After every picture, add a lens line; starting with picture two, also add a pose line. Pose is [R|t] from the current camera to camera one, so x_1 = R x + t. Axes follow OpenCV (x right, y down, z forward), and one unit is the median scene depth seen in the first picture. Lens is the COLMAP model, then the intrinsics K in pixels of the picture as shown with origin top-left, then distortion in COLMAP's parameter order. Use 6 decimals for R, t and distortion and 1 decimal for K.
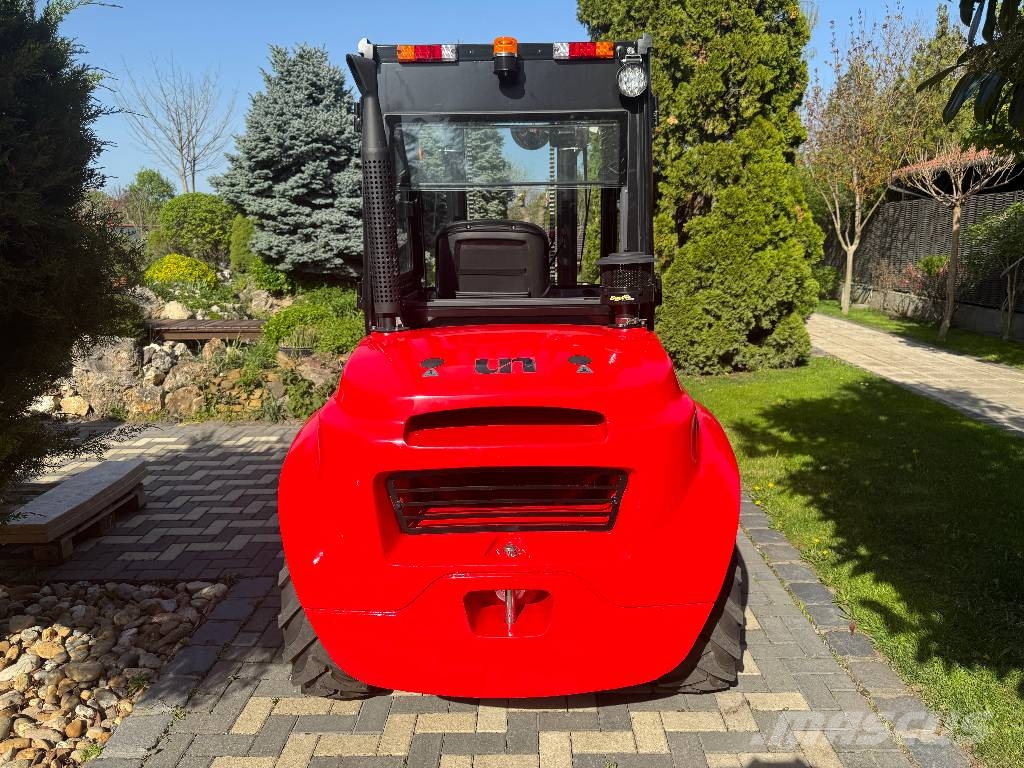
lens RADIAL K [[728.1, 0, 517.6], [0, 728.1, 389.1], [0, 0, 1]] dist [0.061848, -0.063568]
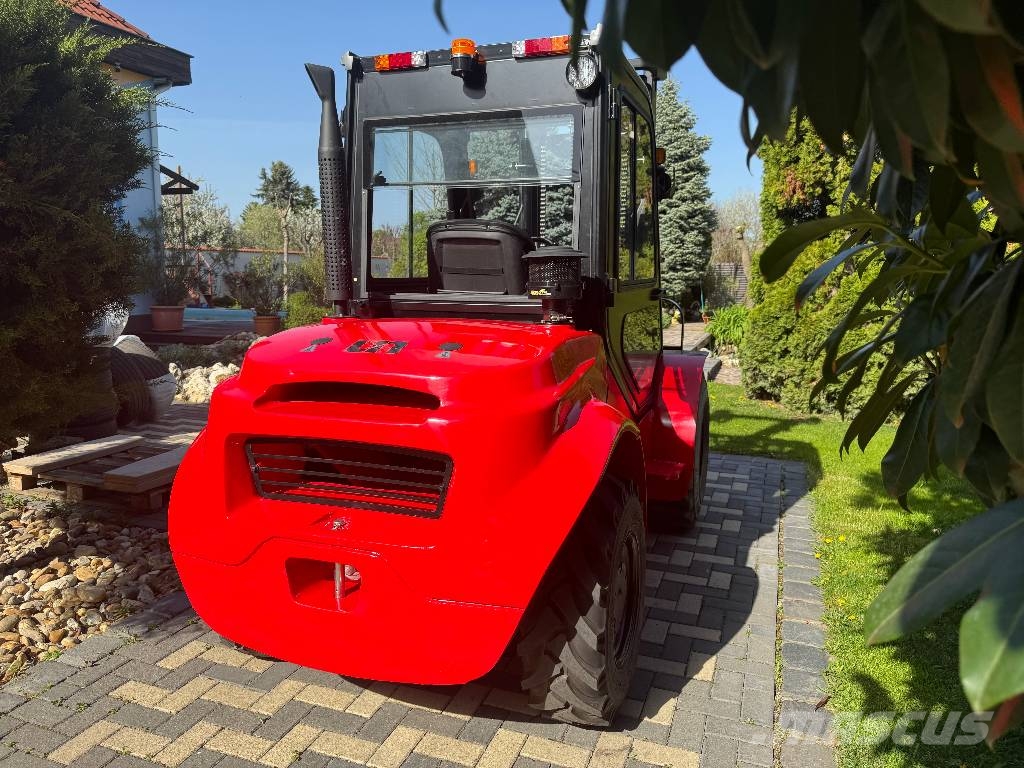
lens RADIAL K [[728.1, 0, 512.0], [0, 728.1, 384.0], [0, 0, 1]] dist [0.060345, -0.082542]
pose [[0.943447, 0.073394, -0.323296, 0.407544], [-0.091286, 0.995000, -0.040508, 0.035415], [0.318707, 0.067730, 0.945430, 0.081746]]
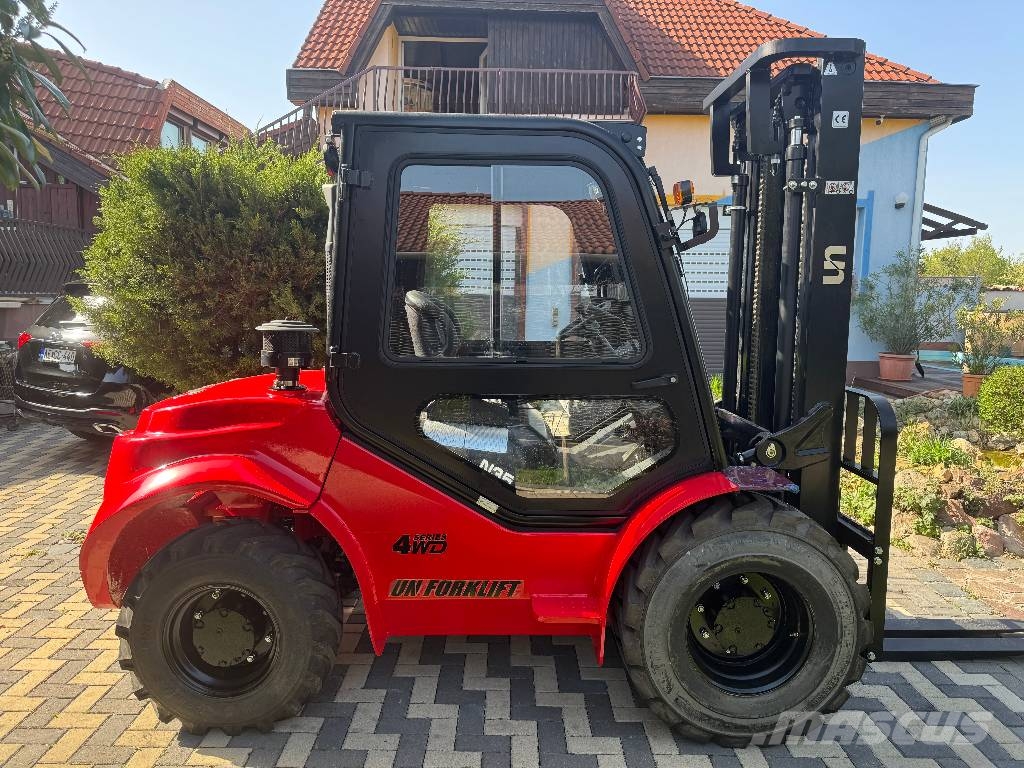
lens RADIAL K [[728.1, 0, 512.0], [0, 728.1, 384.0], [0, 0, 1]] dist [0.060345, -0.082542]
pose [[0.023719, 0.134058, -0.990690, 1.152324], [-0.225907, 0.966055, 0.125315, -0.274828], [0.973860, 0.220831, 0.053198, 1.169983]]
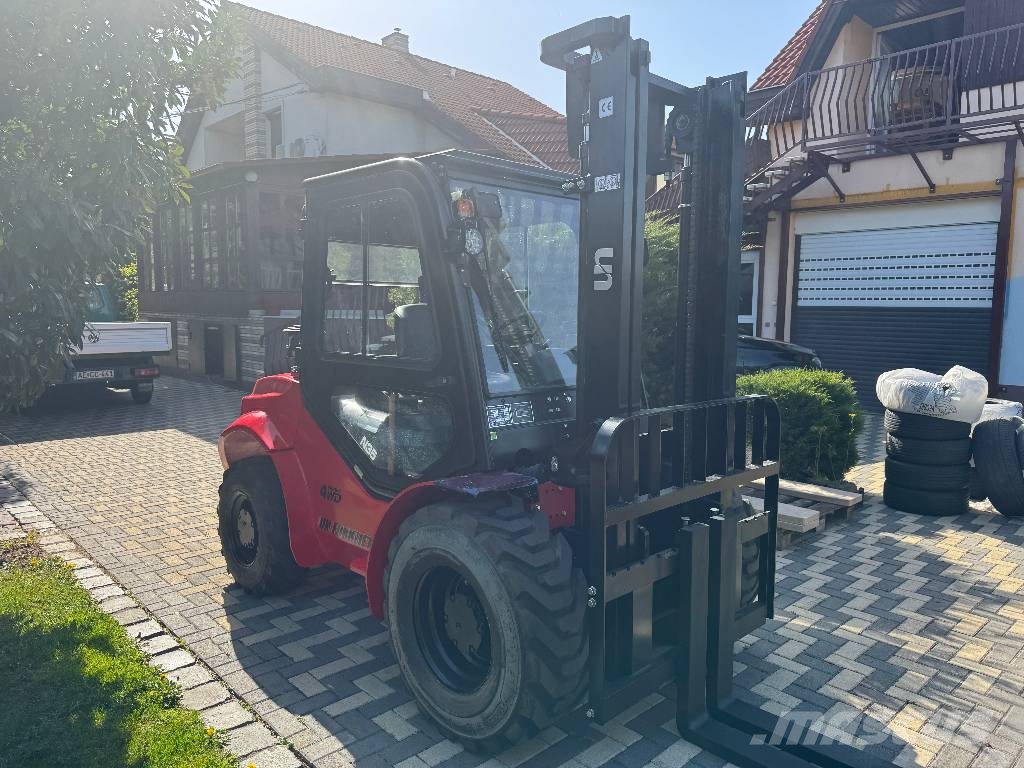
lens RADIAL K [[721.5, 0, 514.4], [0, 721.5, 380.5], [0, 0, 1]] dist [0.054226, -0.078618]
pose [[-0.712152, 0.082125, -0.697205, 0.865064], [-0.143453, 0.955155, 0.259037, -0.484342], [0.687212, 0.284490, -0.668434, 2.153355]]
